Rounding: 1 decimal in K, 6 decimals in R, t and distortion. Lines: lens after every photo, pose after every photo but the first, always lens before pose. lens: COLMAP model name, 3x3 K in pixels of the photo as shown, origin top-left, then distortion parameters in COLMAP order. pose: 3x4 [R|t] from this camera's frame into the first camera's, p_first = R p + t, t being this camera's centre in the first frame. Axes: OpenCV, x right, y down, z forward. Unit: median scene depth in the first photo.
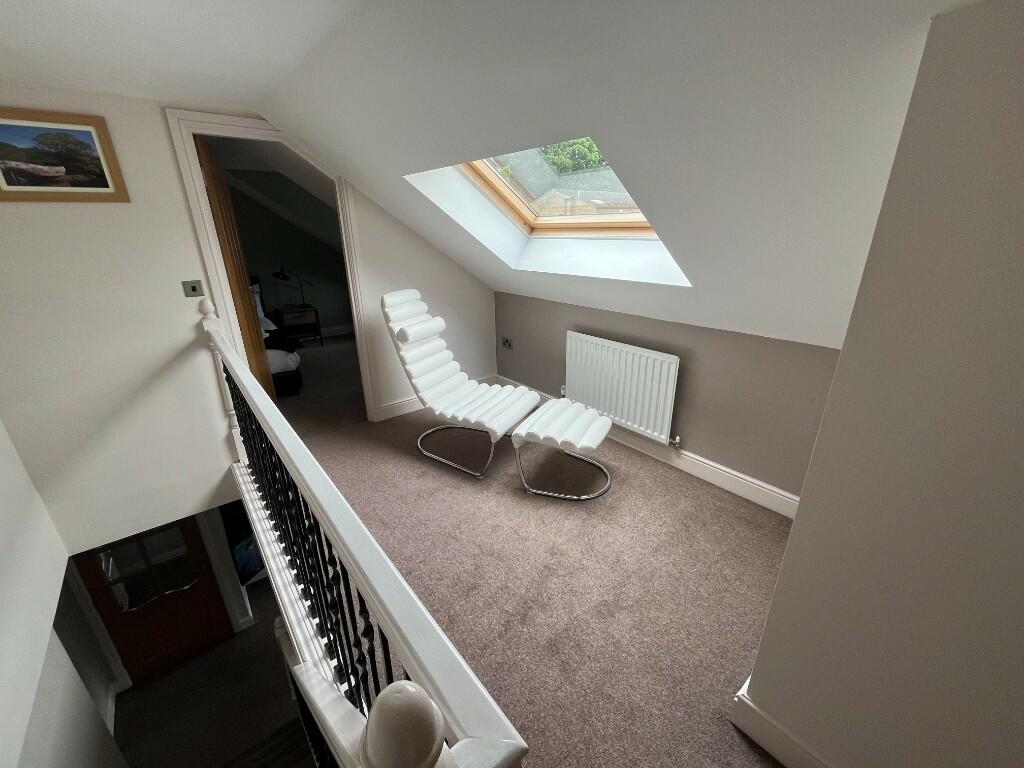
lens RADIAL K [[421.7, 0, 512.2], [0, 421.7, 383.8], [0, 0, 1]] dist [-0.000987, 0.003171]
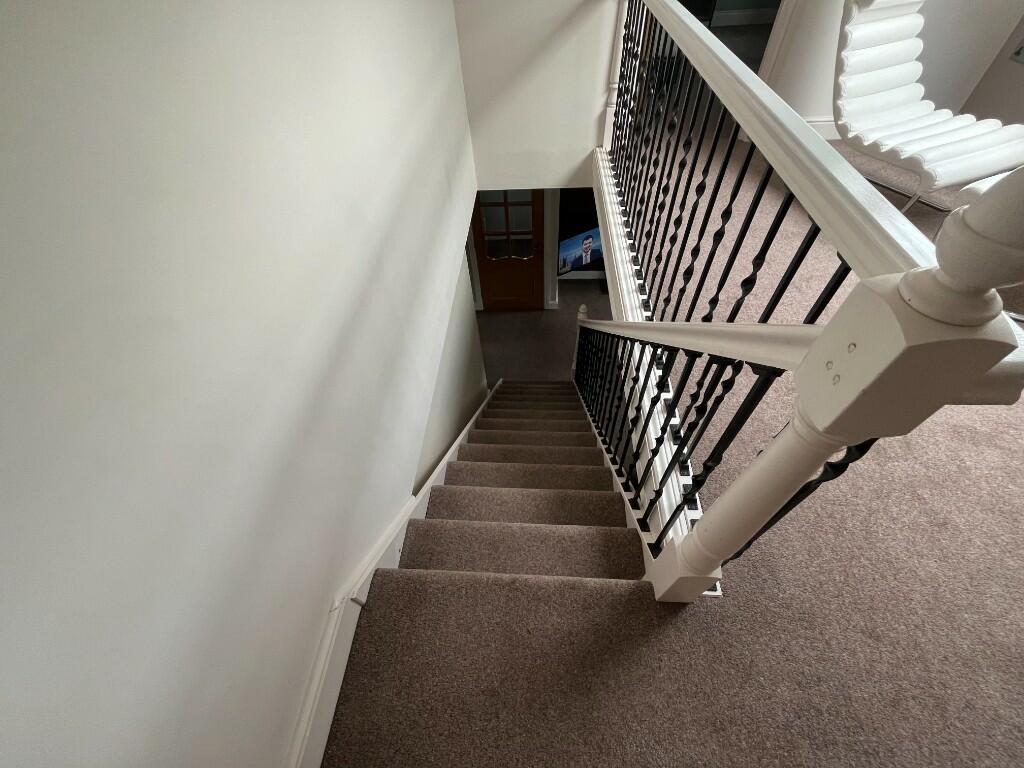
lens RADIAL K [[421.7, 0, 512.2], [0, 421.7, 383.8], [0, 0, 1]] dist [-0.000987, 0.003171]
pose [[0.741049, 0.499181, -0.449070, -0.064944], [-0.193387, 0.799140, 0.569190, 0.106544], [0.642999, -0.334953, 0.688737, -0.037005]]
